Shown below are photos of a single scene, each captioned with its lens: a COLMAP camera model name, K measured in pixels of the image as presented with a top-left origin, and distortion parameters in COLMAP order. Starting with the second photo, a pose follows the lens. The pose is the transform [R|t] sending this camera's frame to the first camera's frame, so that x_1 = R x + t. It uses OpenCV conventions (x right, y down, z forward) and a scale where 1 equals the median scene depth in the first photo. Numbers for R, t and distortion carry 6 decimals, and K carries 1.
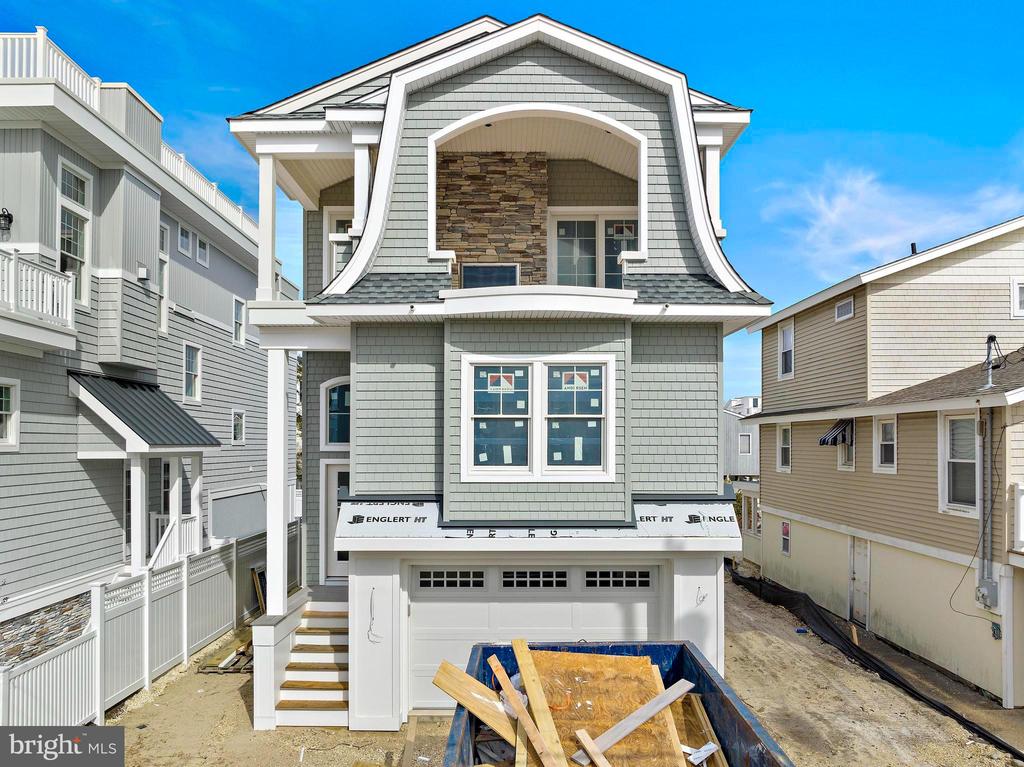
lens RADIAL K [[739.3, 0, 511.3], [0, 739.3, 437.0], [0, 0, 1]] dist [-0.036738, 0.001267]
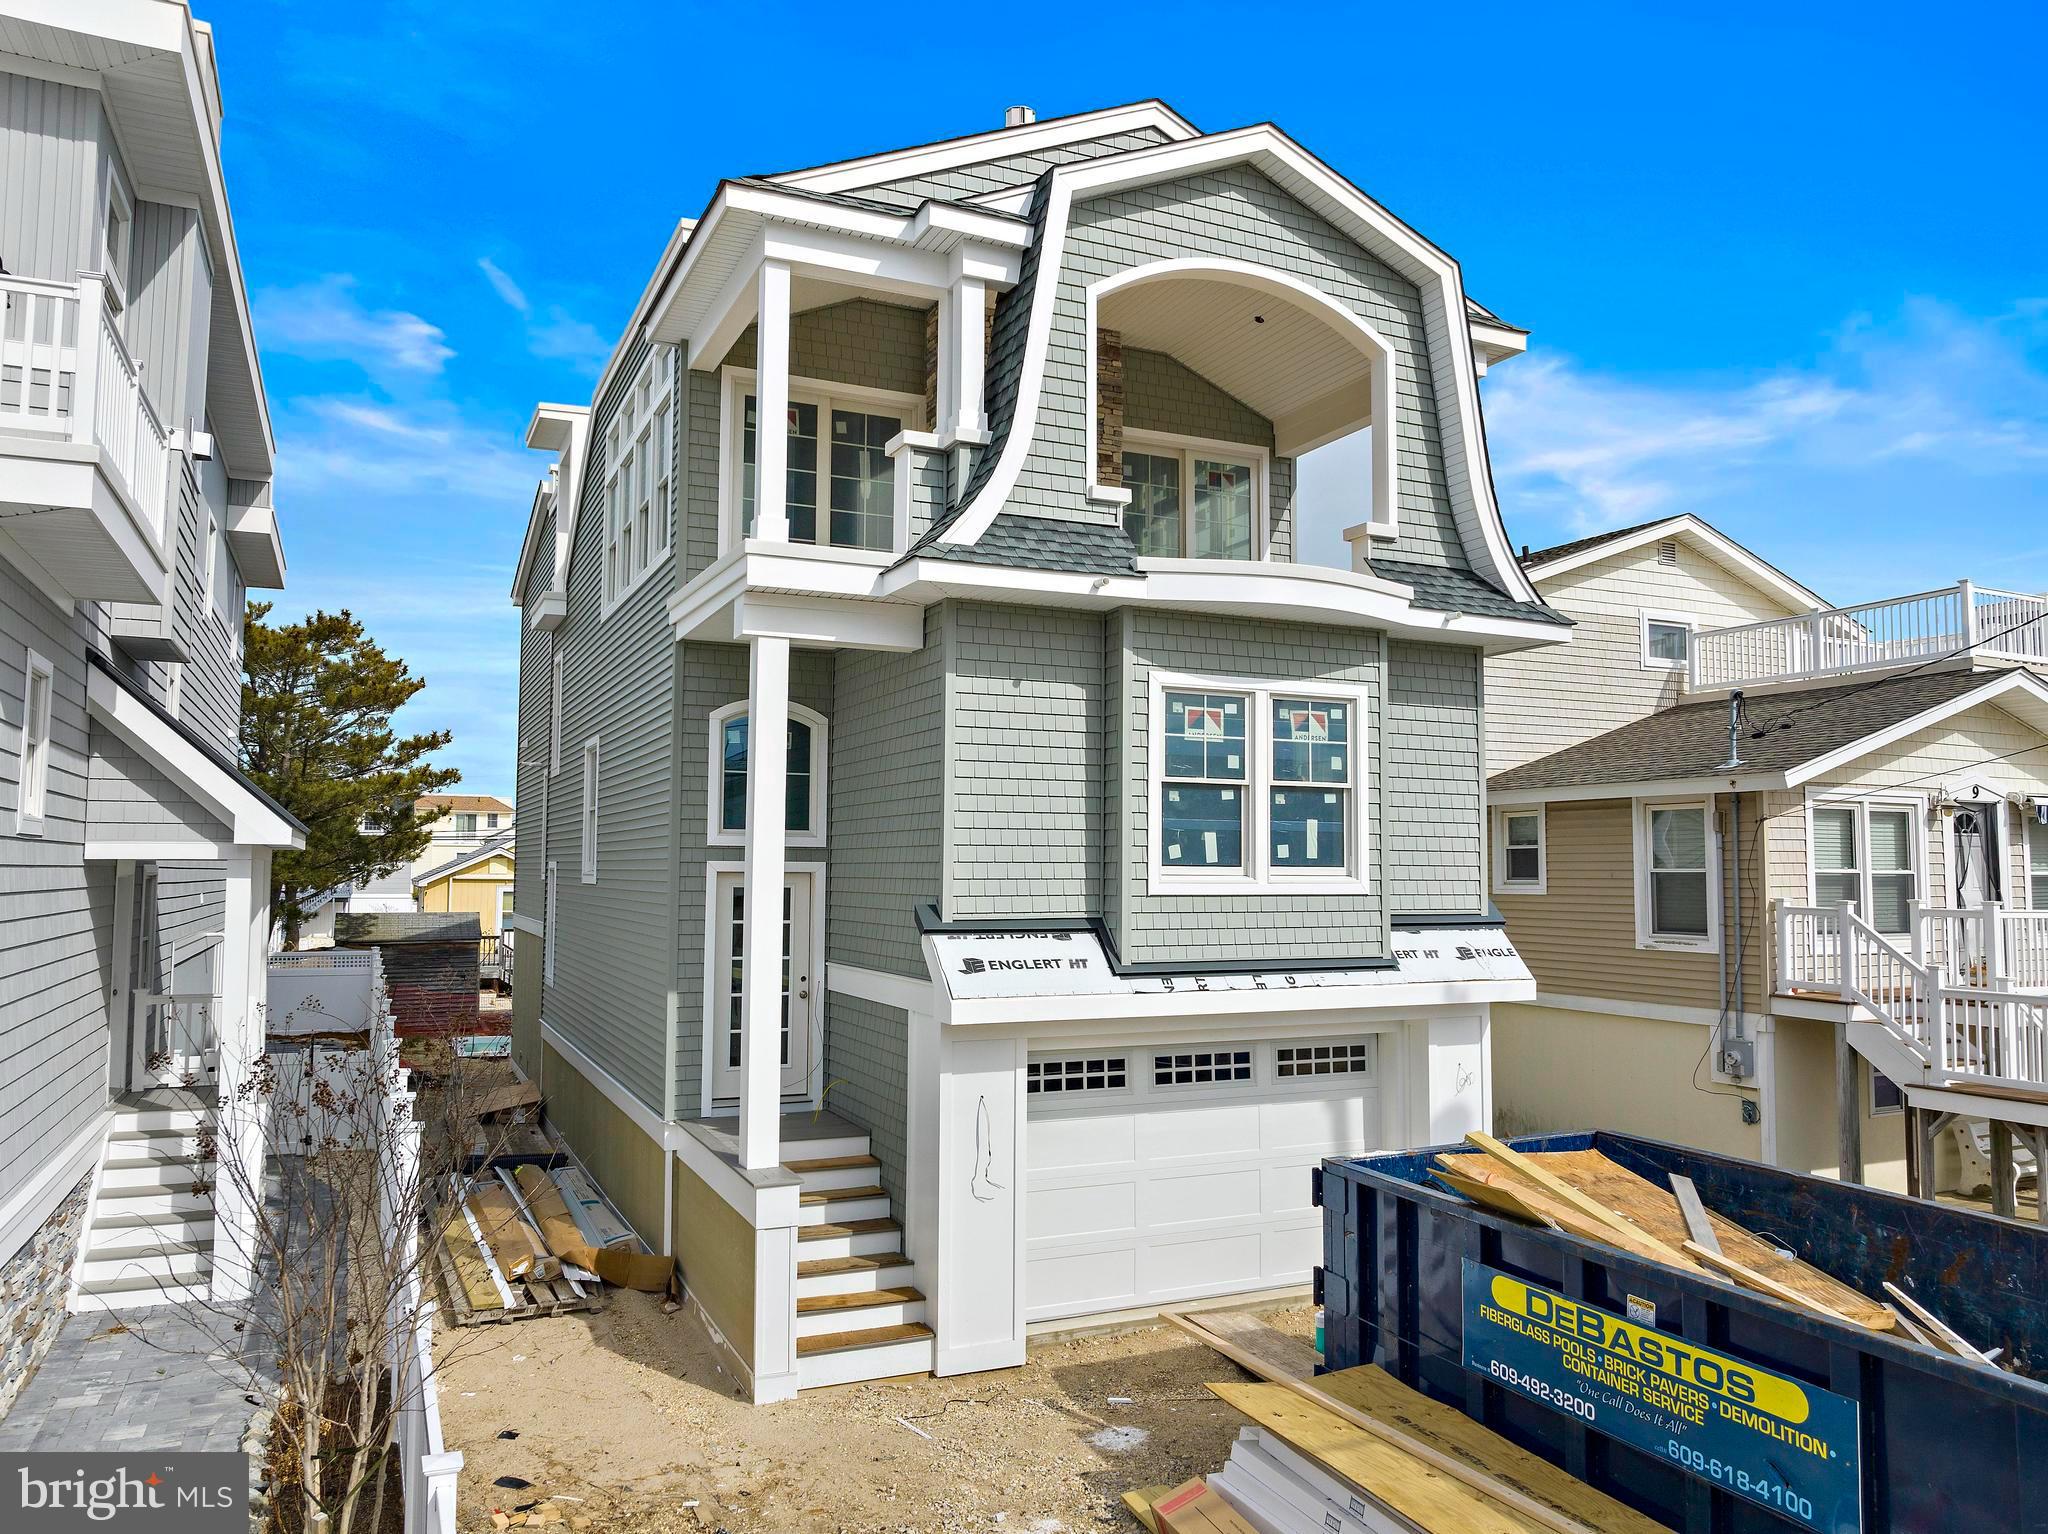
lens RADIAL K [[1433.8, 0, 1024.0], [0, 1433.8, 767.0], [0, 0, 1]] dist [-0.031058, -0.000109]
pose [[0.910616, 0.035596, 0.411717, -0.601570], [-0.008685, 0.997712, -0.067052, 0.037409], [-0.413162, 0.057483, 0.908841, 0.035486]]
